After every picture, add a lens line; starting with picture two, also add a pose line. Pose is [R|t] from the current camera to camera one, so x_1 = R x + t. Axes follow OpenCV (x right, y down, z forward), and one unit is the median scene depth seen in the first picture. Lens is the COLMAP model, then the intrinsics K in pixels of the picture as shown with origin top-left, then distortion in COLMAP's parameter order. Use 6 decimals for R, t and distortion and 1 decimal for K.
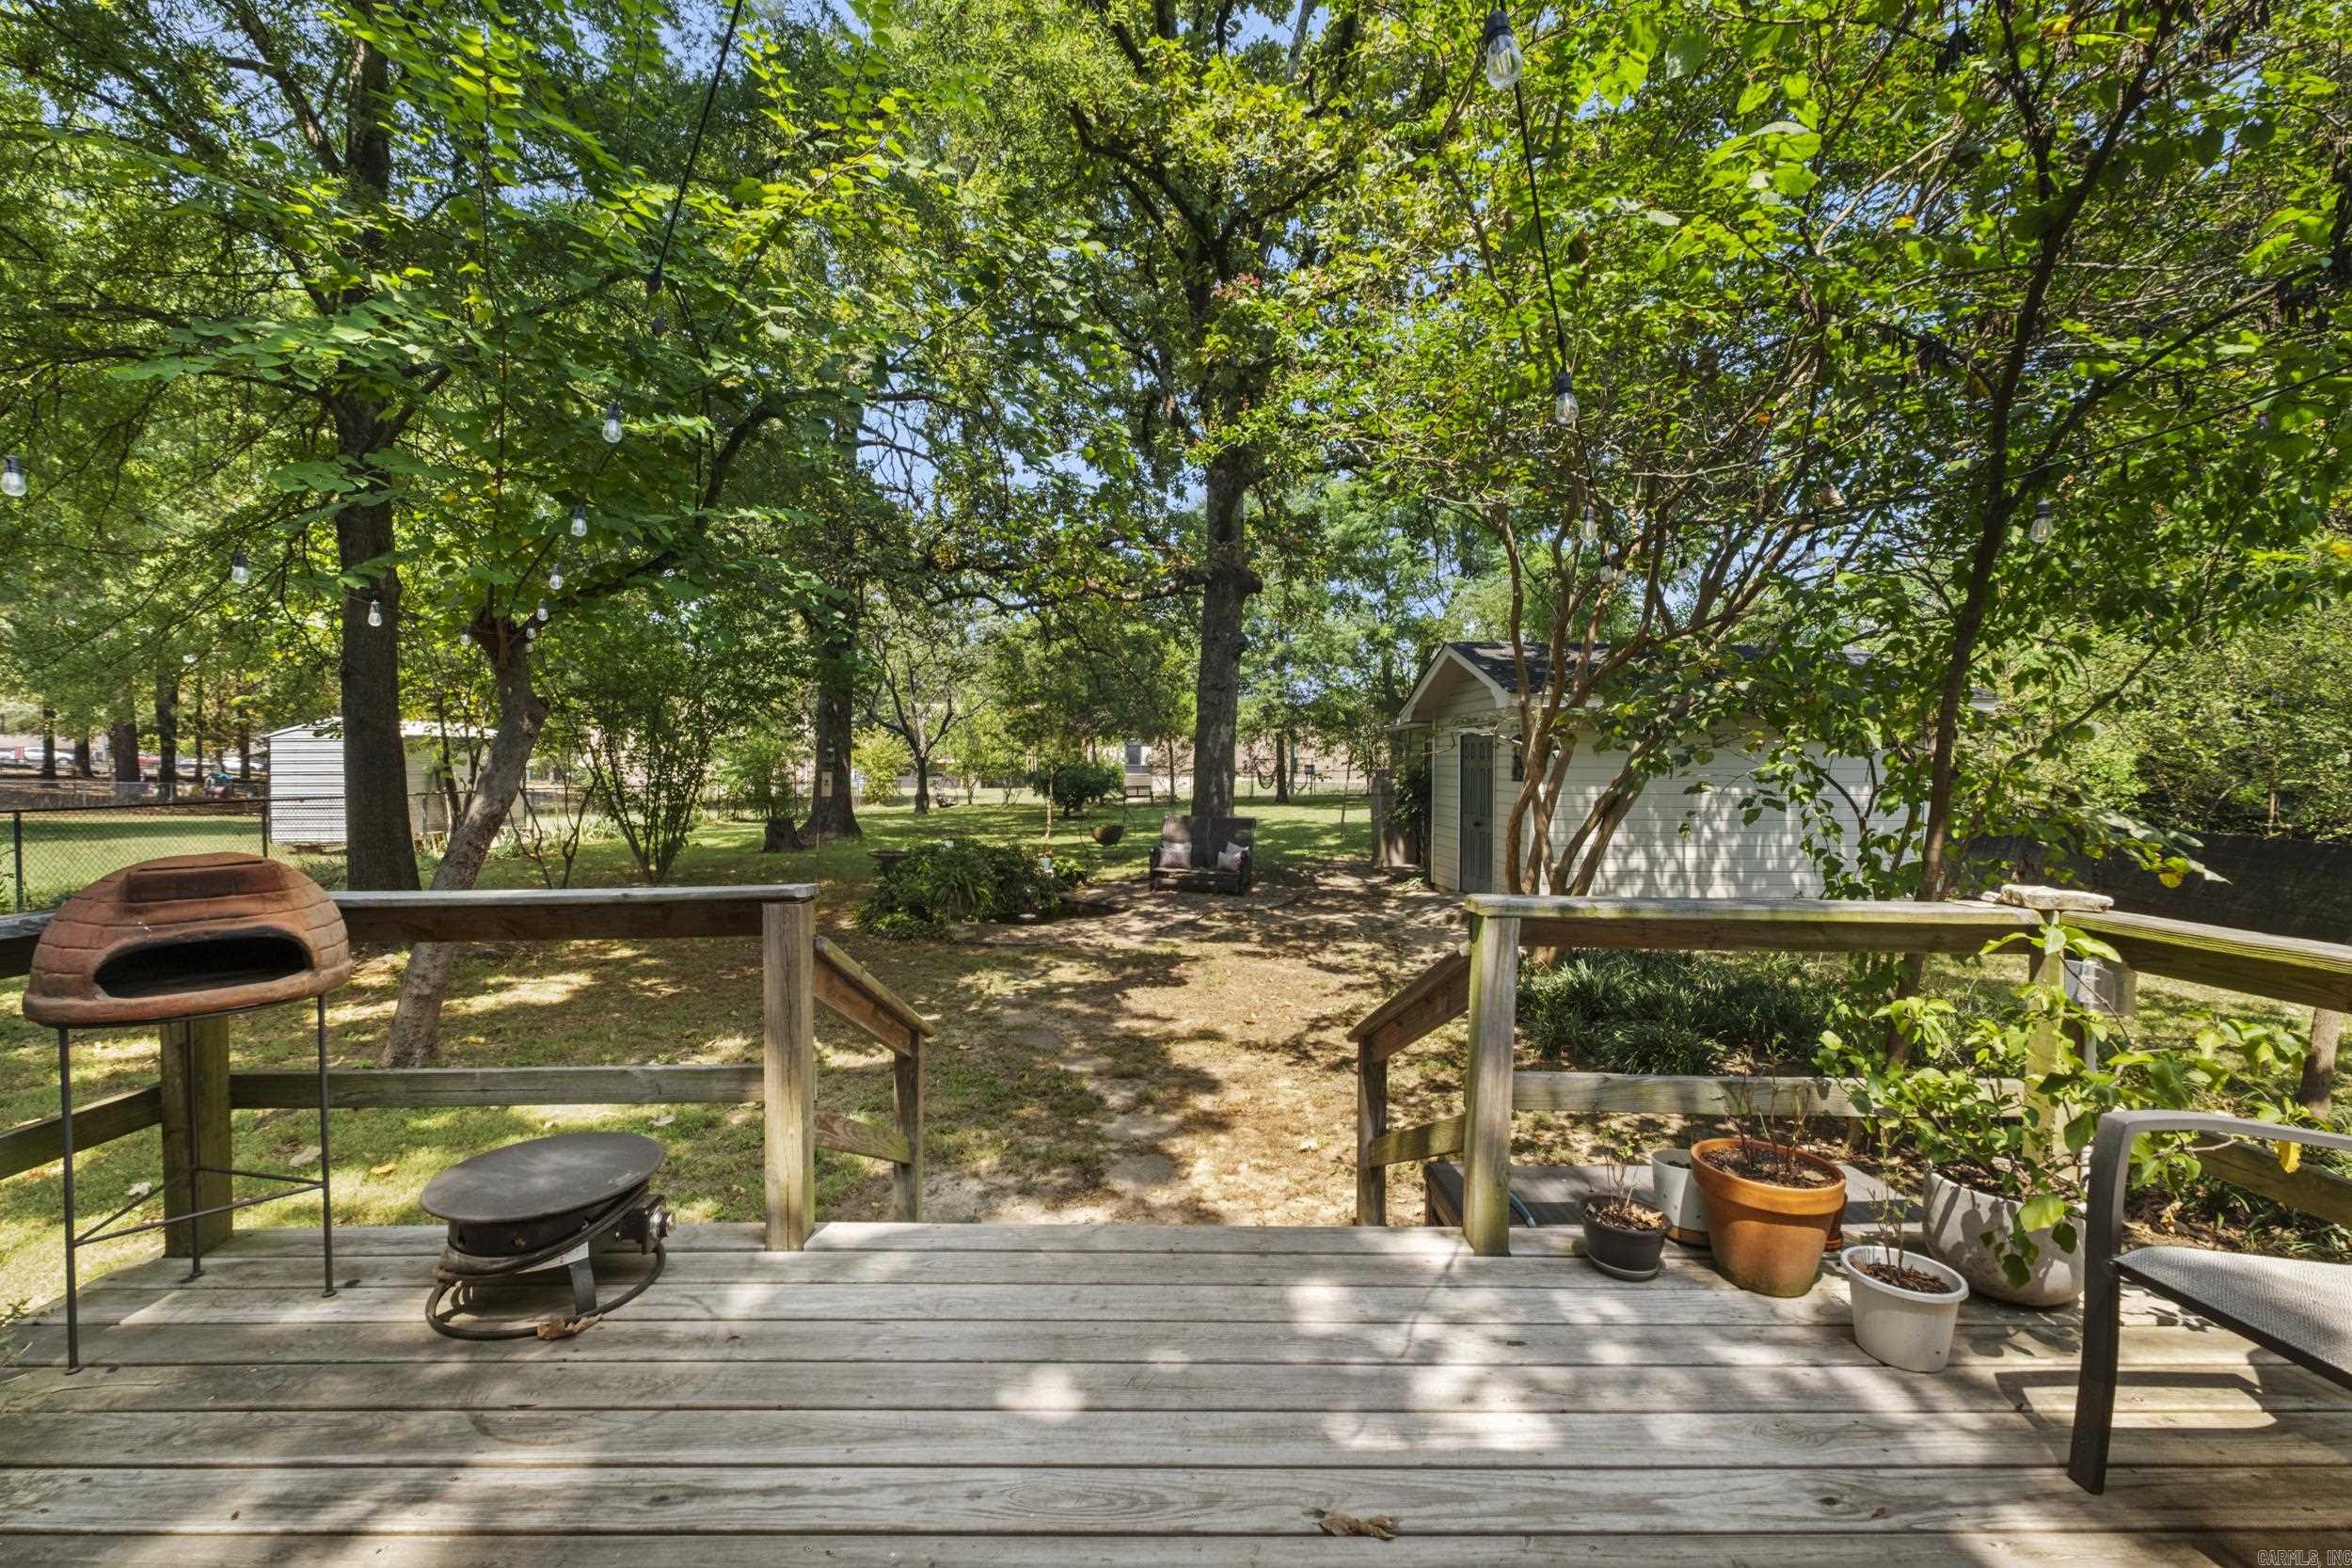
lens RADIAL K [[1027.7, 0, 1176.0], [0, 1027.7, 784.0], [0, 0, 1]] dist [-0.000743, -0.000040]
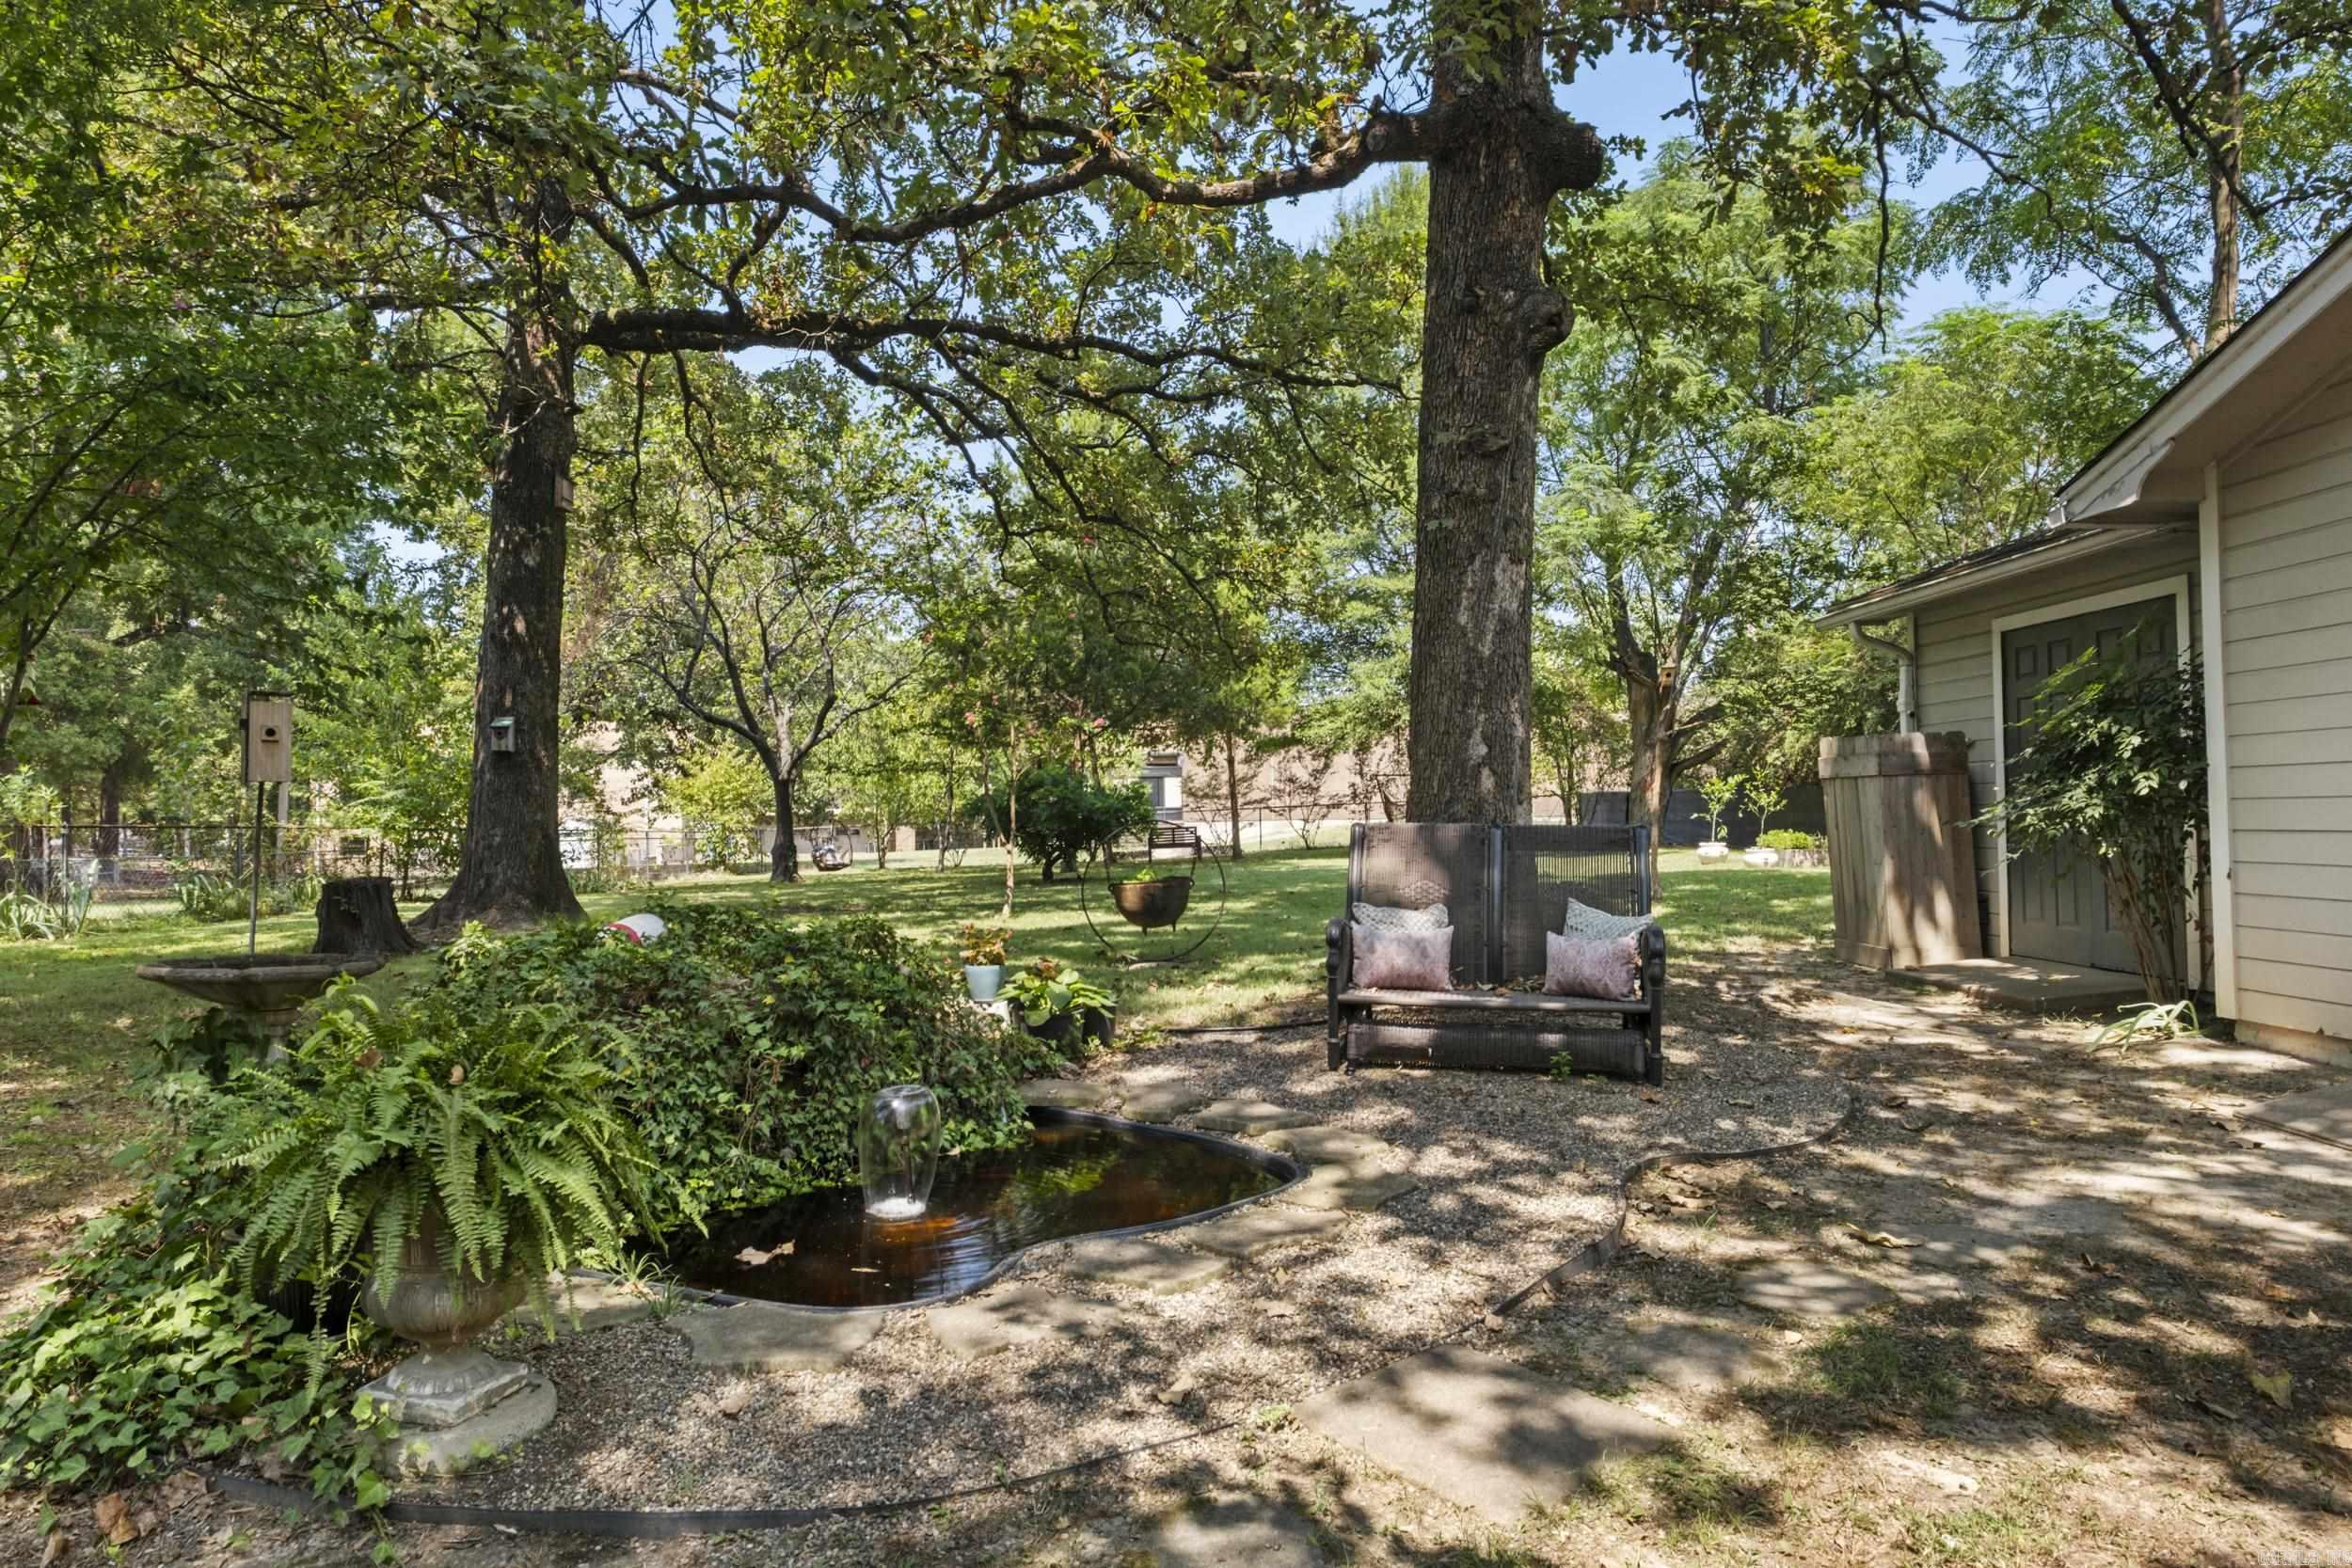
lens RADIAL K [[1399.2, 0, 1176.0], [0, 1399.2, 784.0], [0, 0, 1]] dist [0.000026, 0.002705]
pose [[0.999609, -0.024689, -0.013133, -0.042717], [0.024025, 0.998534, -0.048503, 0.026546], [0.014311, 0.048169, 0.998737, 0.397095]]
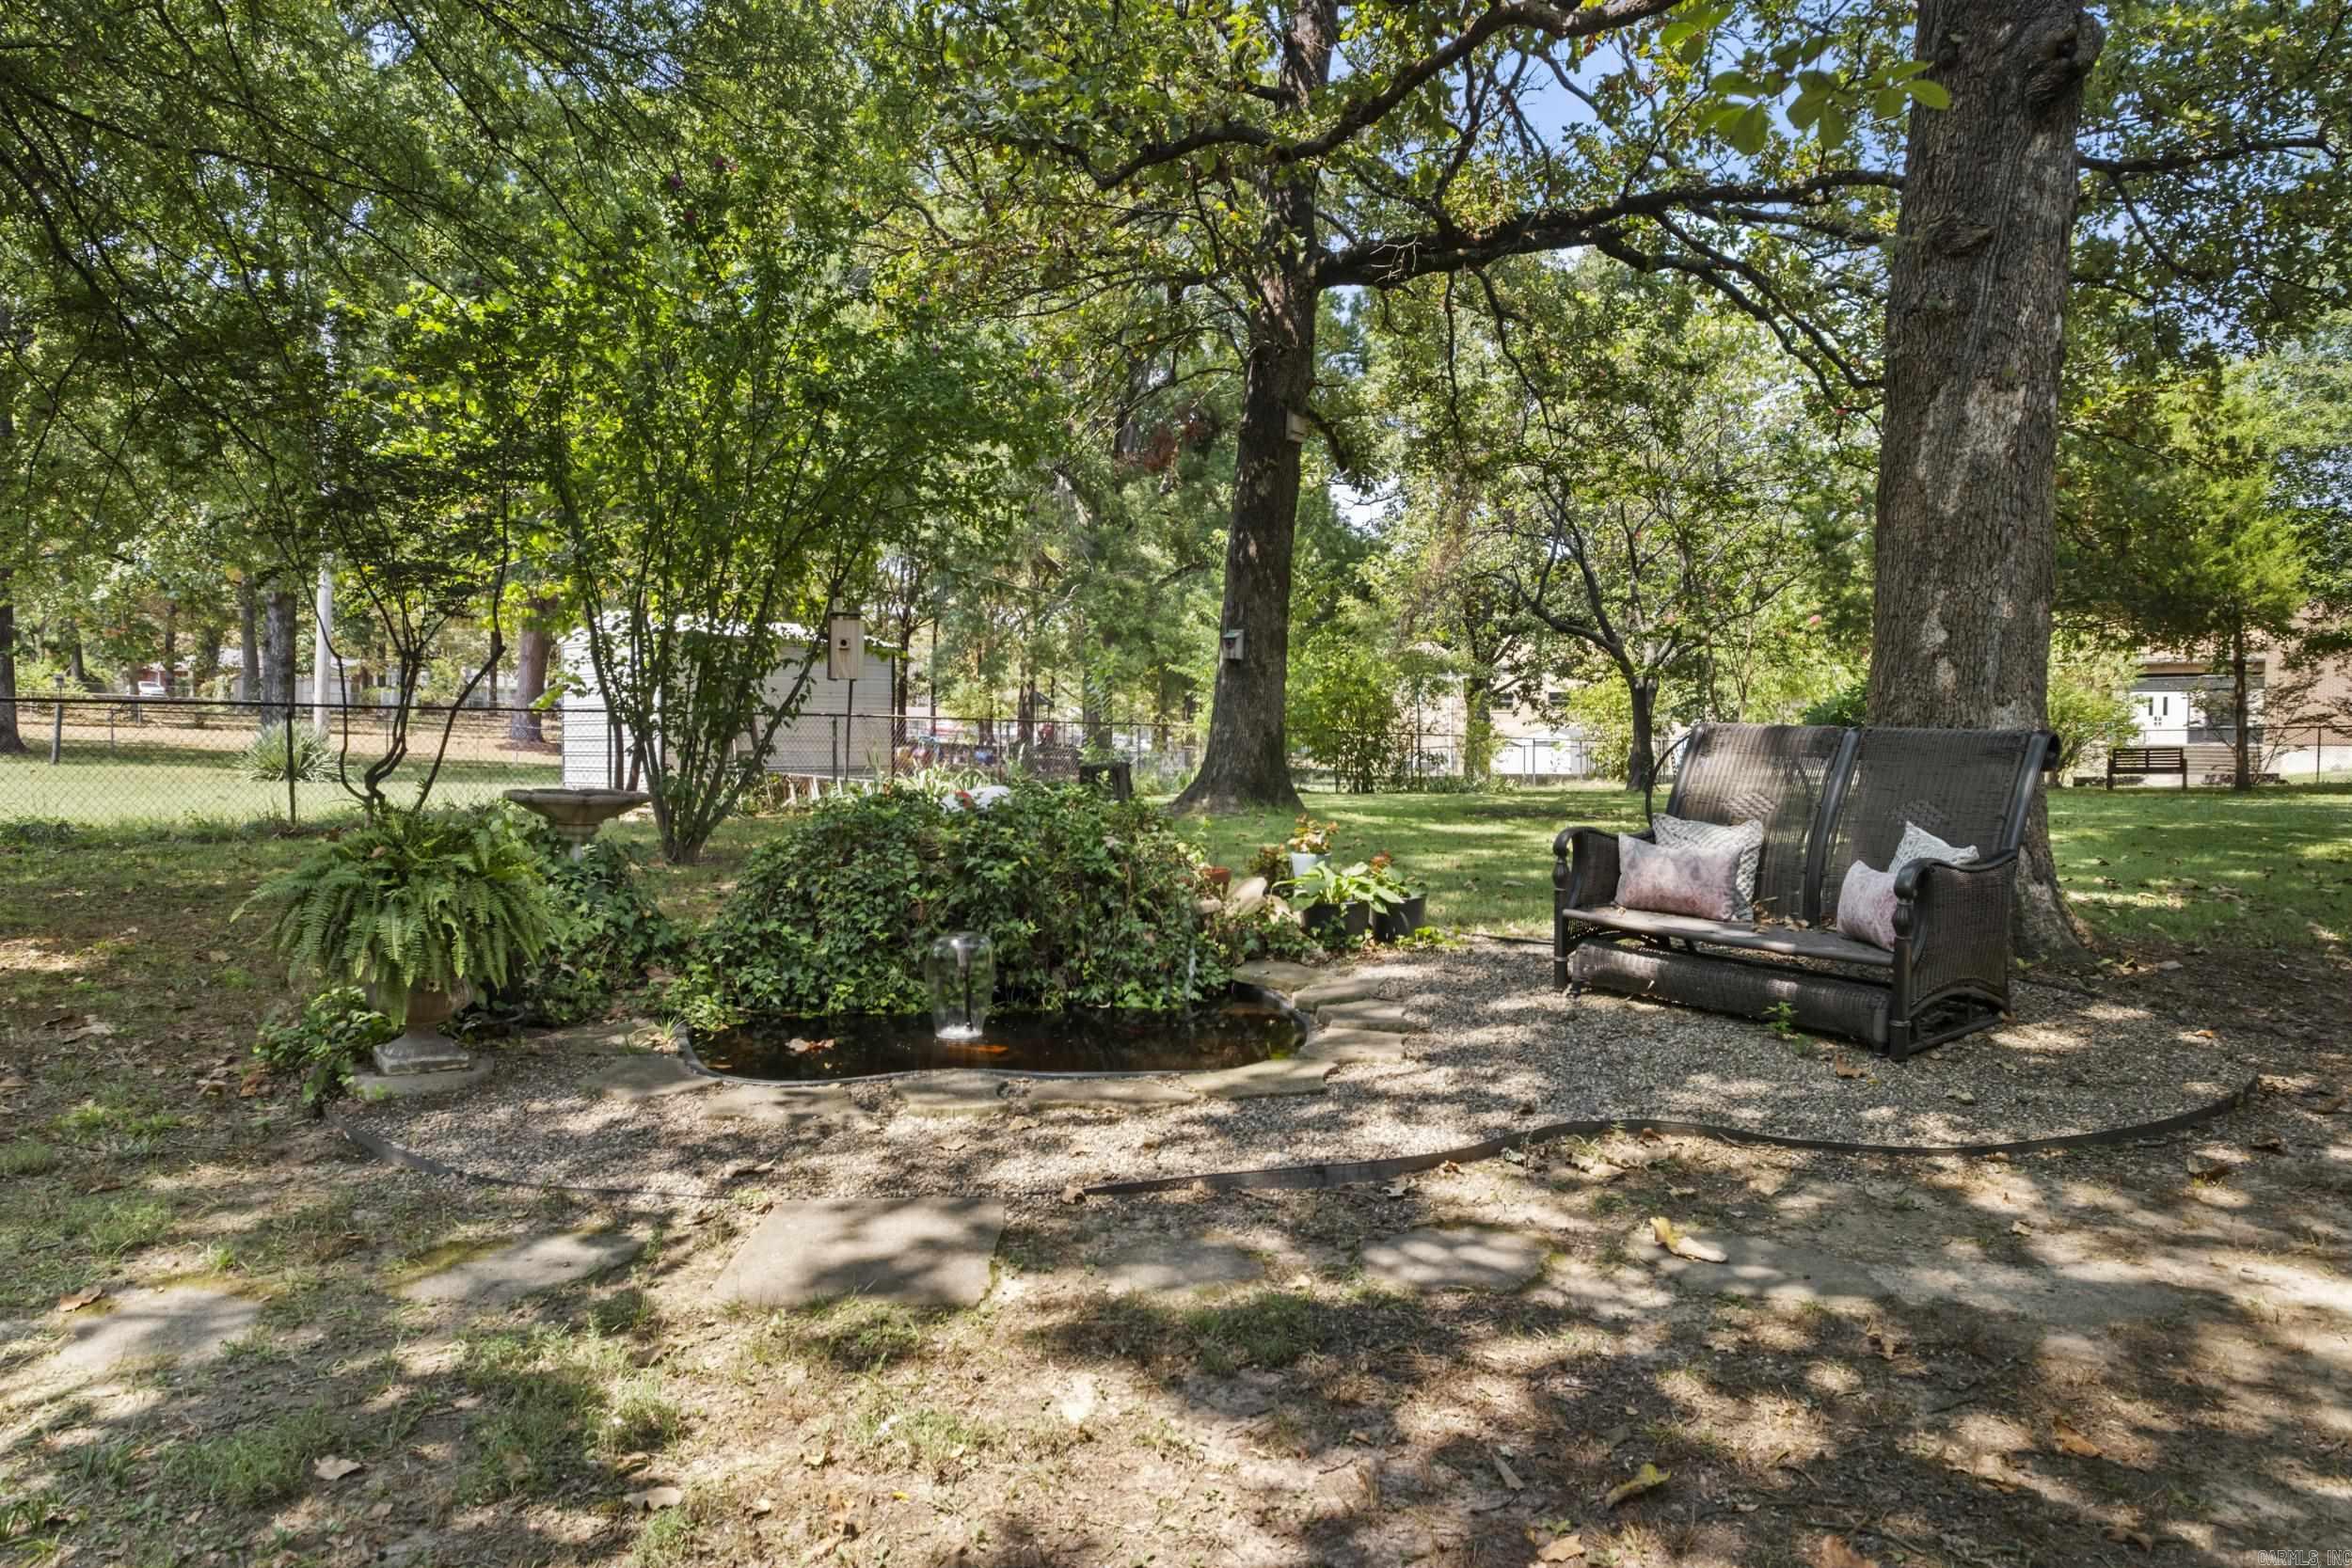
lens RADIAL K [[1399.2, 0, 1176.0], [0, 1399.2, 784.0], [0, 0, 1]] dist [0.000026, 0.002705]
pose [[0.775311, 0.018636, -0.631305, 0.086196], [-0.015092, 0.999826, 0.010980, 0.031259], [0.631399, 0.001015, 0.775457, 0.438131]]
